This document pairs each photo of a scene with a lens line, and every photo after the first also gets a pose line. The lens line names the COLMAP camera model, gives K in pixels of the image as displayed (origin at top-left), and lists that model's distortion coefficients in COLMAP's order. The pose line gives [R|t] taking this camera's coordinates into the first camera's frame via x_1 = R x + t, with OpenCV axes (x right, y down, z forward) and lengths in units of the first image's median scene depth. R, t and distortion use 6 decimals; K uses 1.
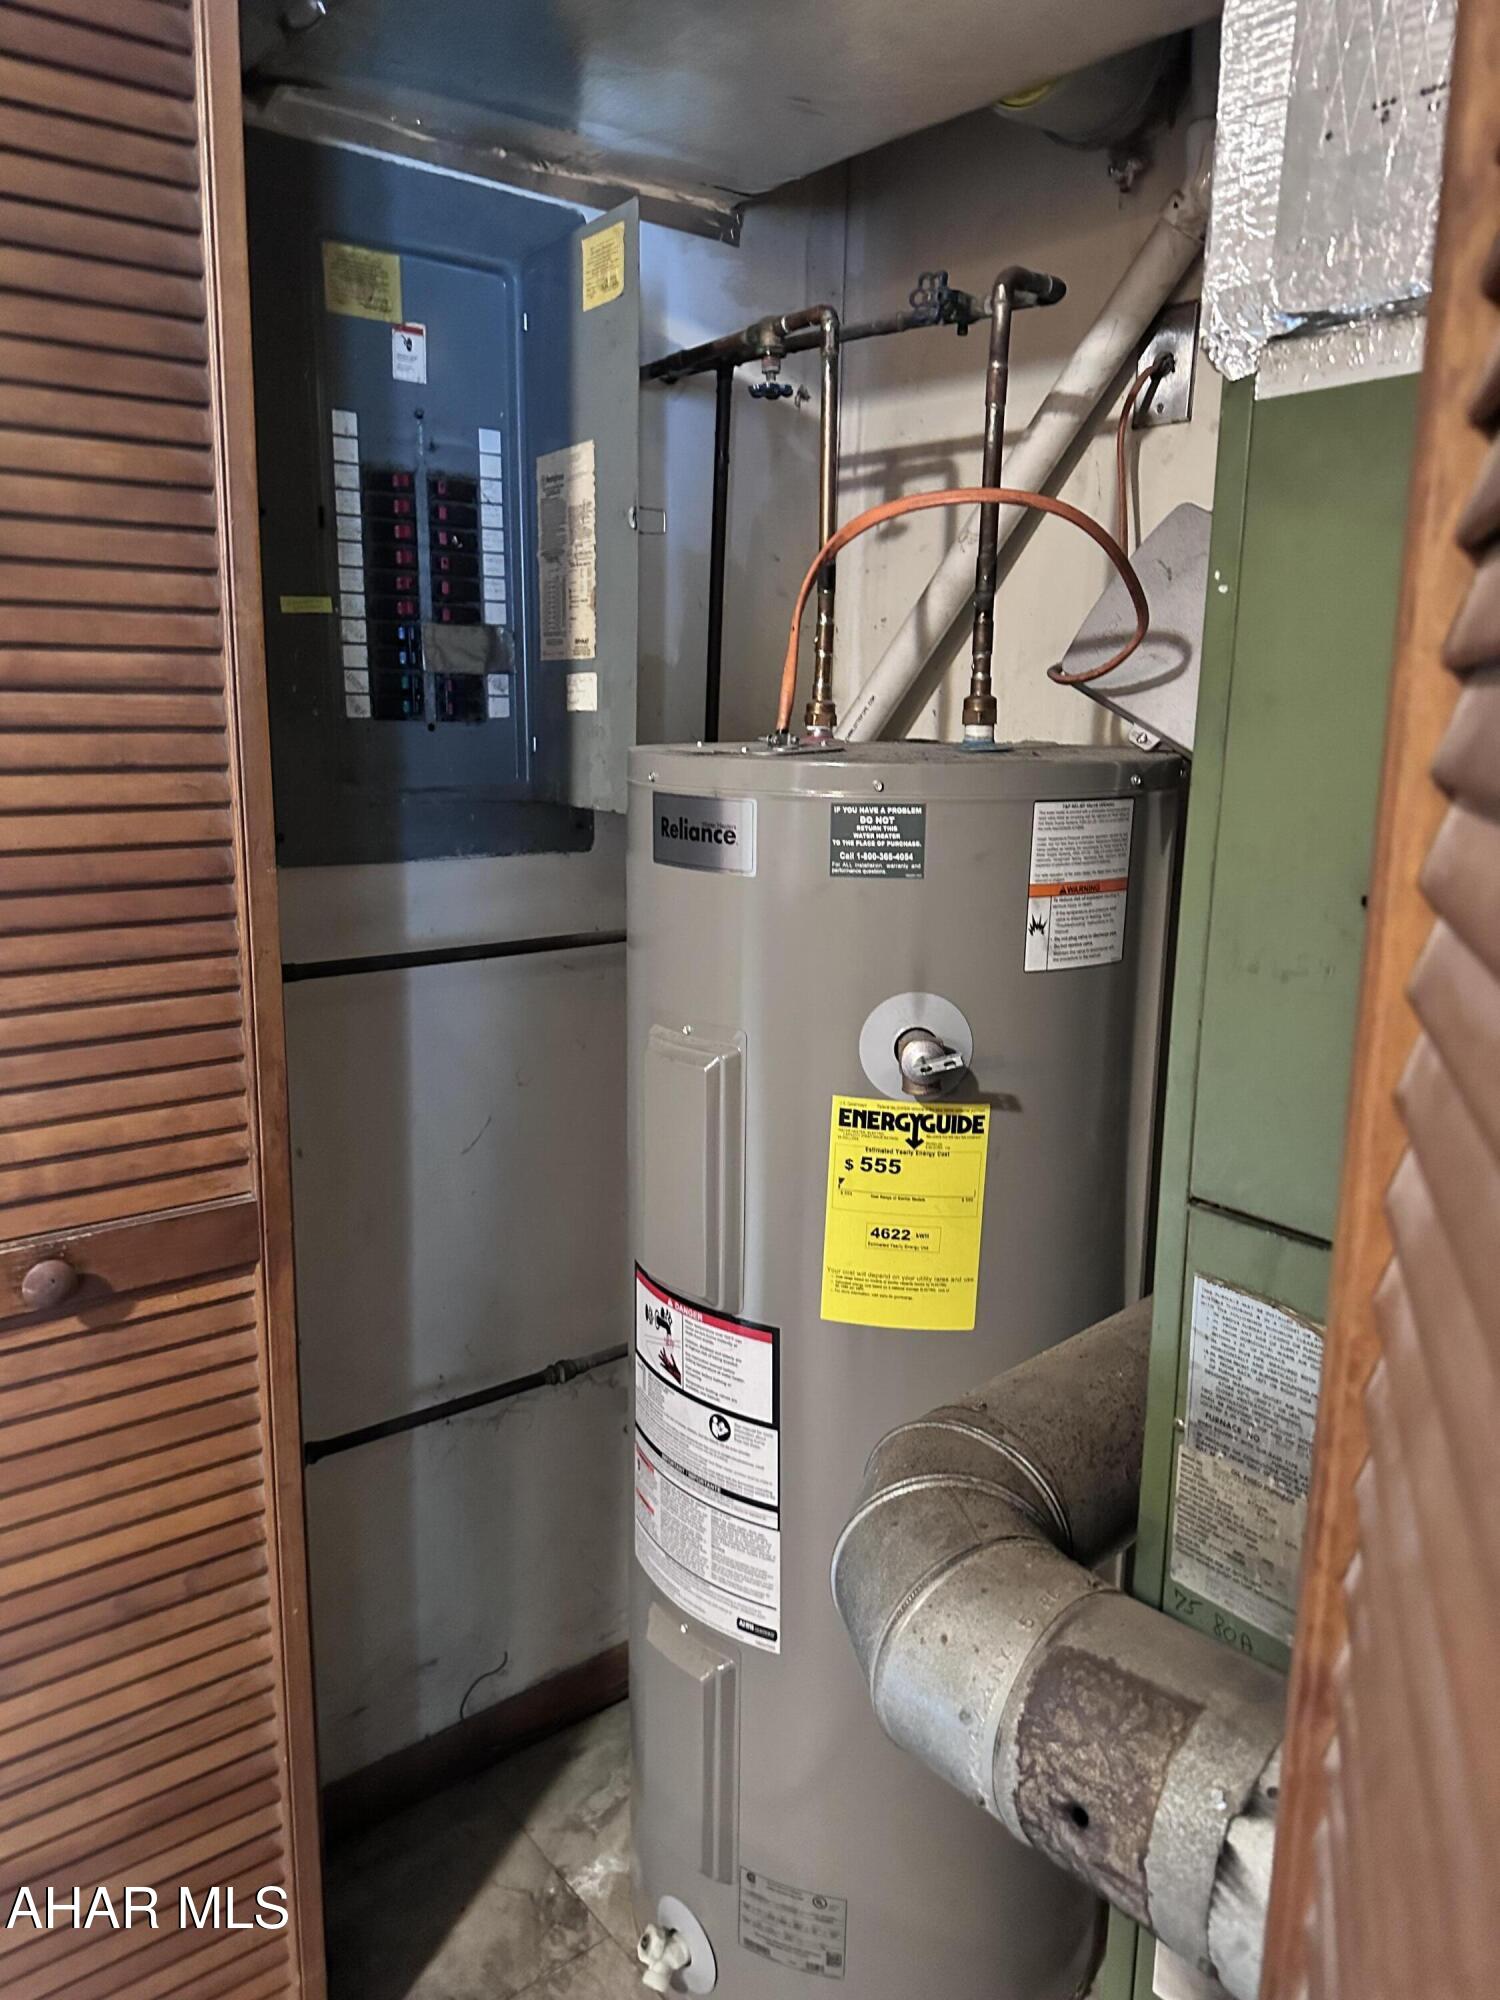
lens RADIAL K [[1429.8, 0, 748.1], [0, 1429.8, 987.6], [0, 0, 1]] dist [0.048486, -0.053756]
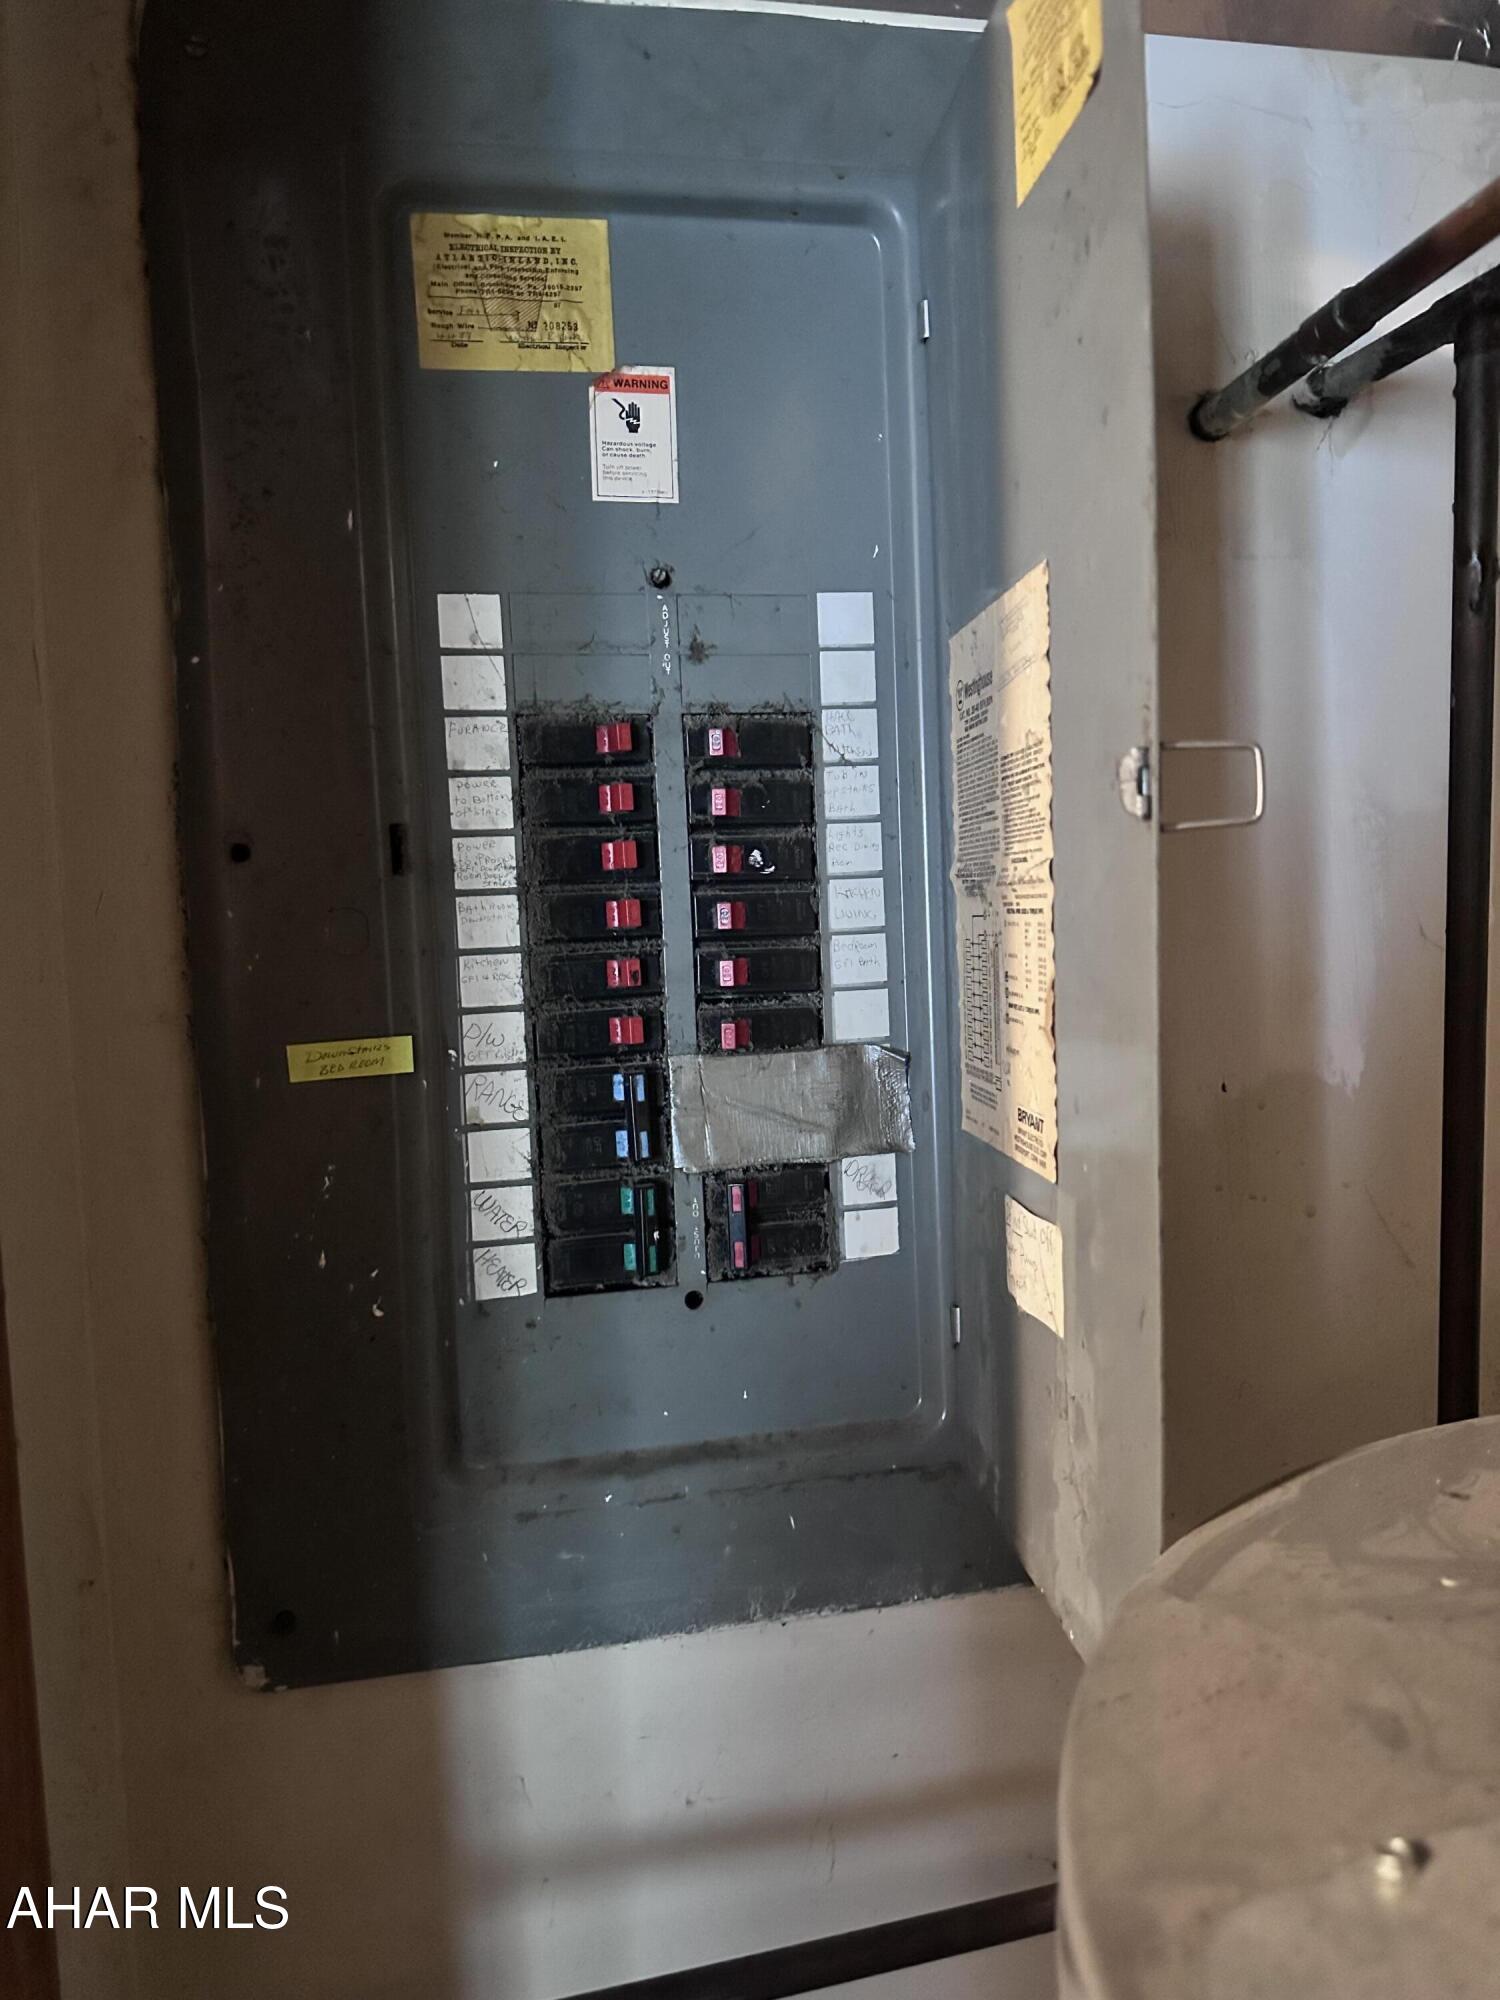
lens RADIAL K [[1436.6, 0, 754.4], [0, 1436.6, 1017.1], [0, 0, 1]] dist [0.220983, -0.453563]
pose [[0.892214, -0.020864, -0.451130, -0.014975], [-0.033315, 0.993170, -0.111820, -0.224270], [0.450382, 0.114797, 0.885425, 0.649947]]
